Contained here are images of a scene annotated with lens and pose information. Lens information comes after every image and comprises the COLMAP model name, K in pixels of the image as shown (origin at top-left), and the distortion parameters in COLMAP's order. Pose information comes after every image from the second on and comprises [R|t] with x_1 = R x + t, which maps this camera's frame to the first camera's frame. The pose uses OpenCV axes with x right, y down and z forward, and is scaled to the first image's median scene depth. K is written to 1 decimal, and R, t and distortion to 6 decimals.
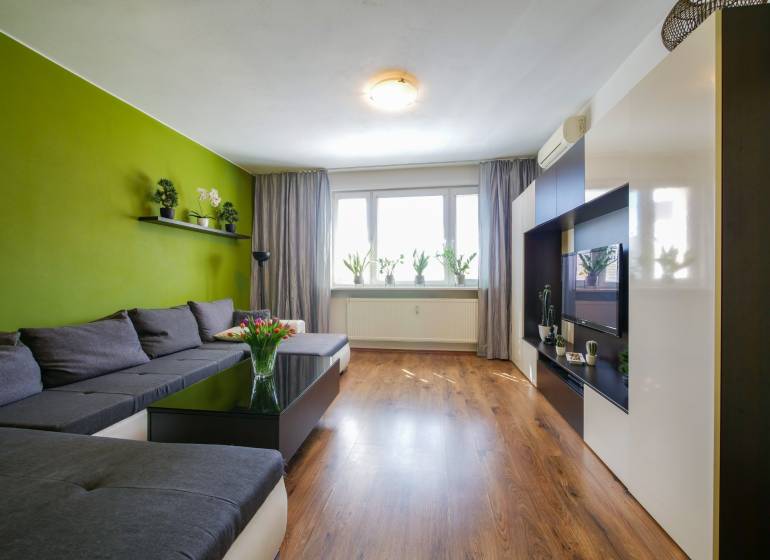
lens RADIAL K [[335.7, 0, 385.0], [0, 335.7, 280.0], [0, 0, 1]] dist [-0.002014, -0.000047]
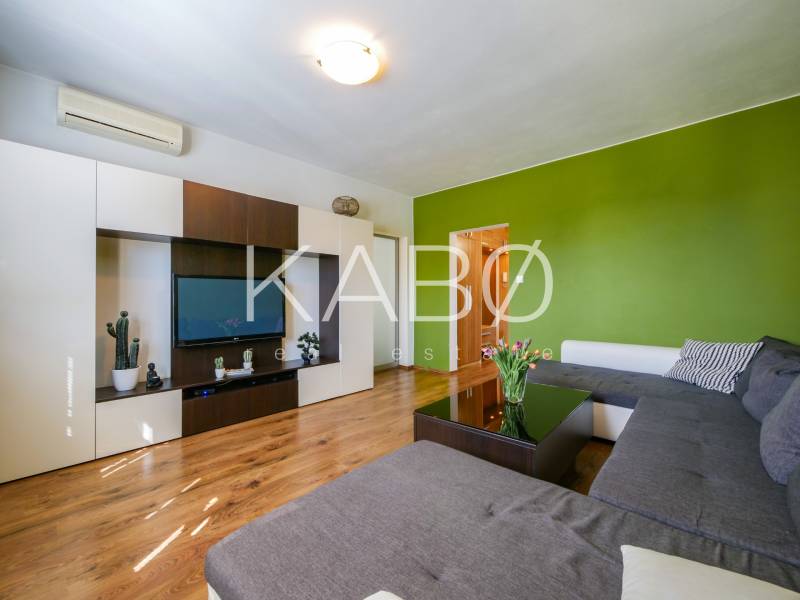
lens RADIAL K [[328.9, 0, 398.2], [0, 328.9, 302.4], [0, 0, 1]] dist [-0.002552, -0.000473]
pose [[-0.824241, 0.000990, 0.566238, -0.439033], [0.007587, 0.999928, 0.009296, -0.006476], [-0.566188, 0.011959, -0.824189, 1.394146]]
